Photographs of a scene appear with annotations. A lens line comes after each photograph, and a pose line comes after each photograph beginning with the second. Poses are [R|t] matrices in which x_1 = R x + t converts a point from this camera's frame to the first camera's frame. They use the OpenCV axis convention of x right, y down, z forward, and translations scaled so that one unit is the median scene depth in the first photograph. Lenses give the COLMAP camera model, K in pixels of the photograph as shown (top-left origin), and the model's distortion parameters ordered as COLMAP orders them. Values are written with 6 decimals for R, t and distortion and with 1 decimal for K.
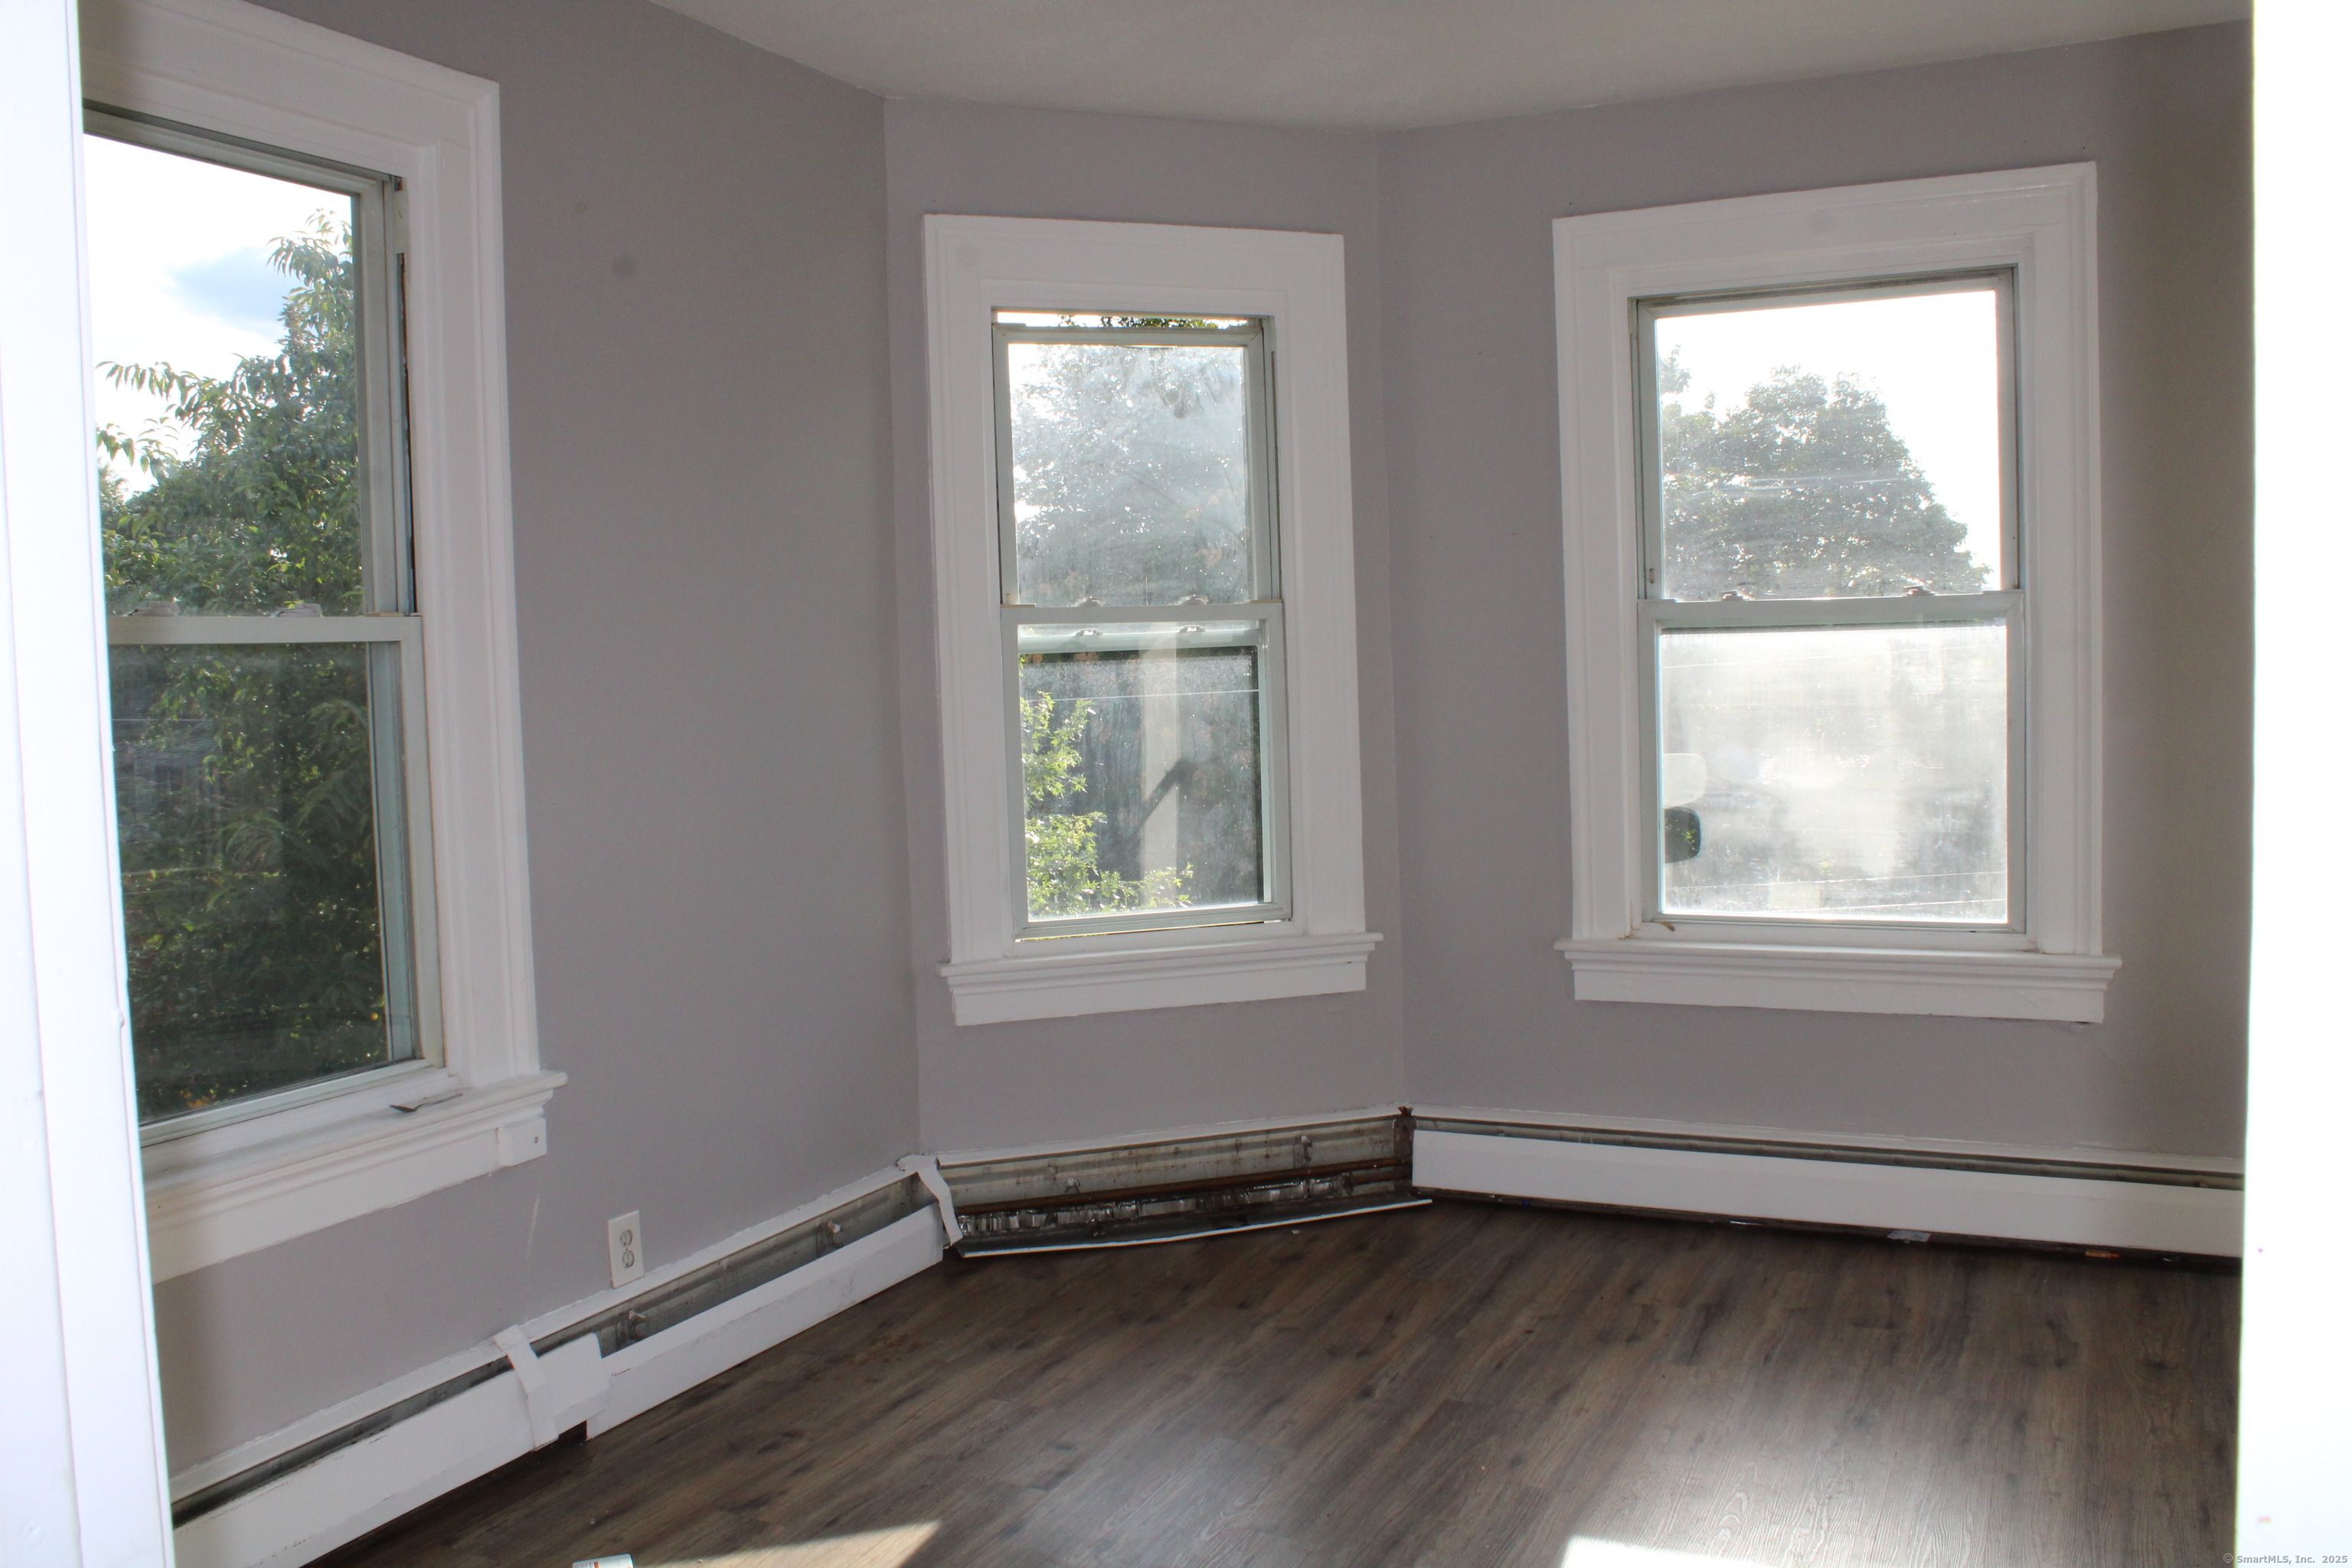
lens RADIAL K [[1951.3, 0, 1171.9], [0, 1951.3, 792.2], [0, 0, 1]] dist [-0.160365, 0.140654]
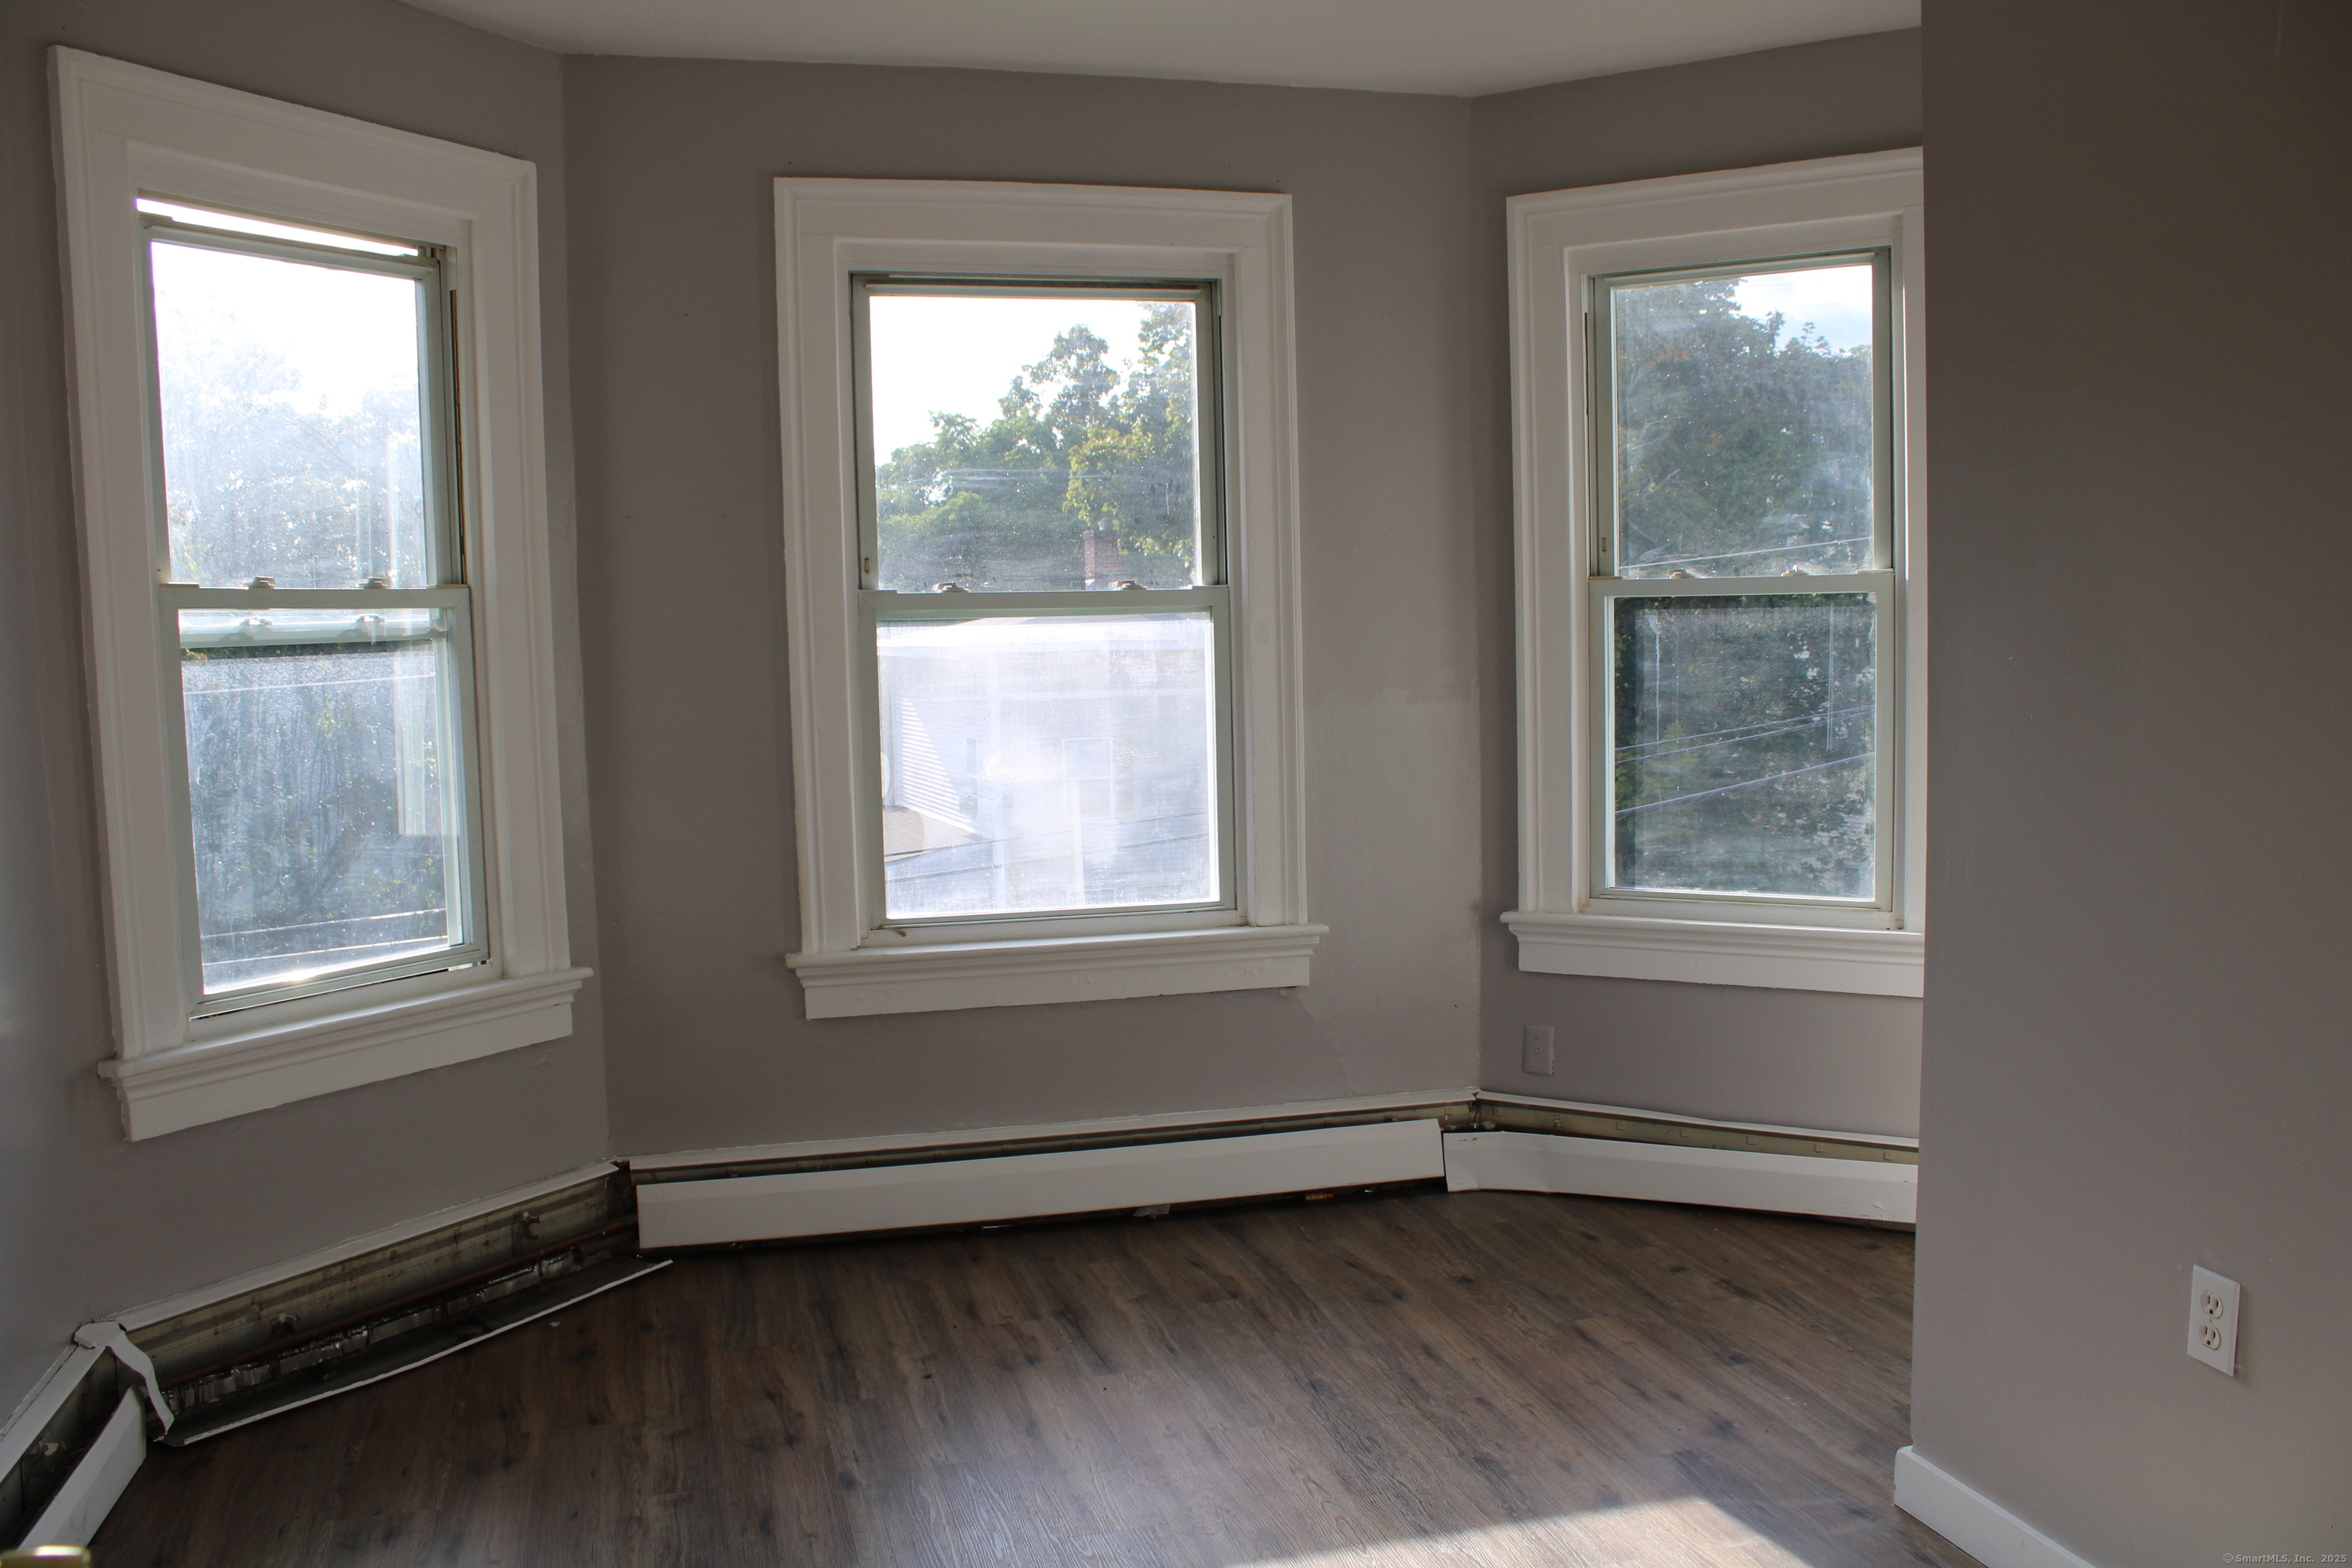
lens RADIAL K [[1951.3, 0, 1171.9], [0, 1951.3, 792.2], [0, 0, 1]] dist [-0.160365, 0.140654]
pose [[0.760353, -0.041812, 0.648163, -0.264401], [0.044961, 0.998920, 0.011695, -0.005054], [-0.647952, 0.020250, 0.761412, 0.179263]]
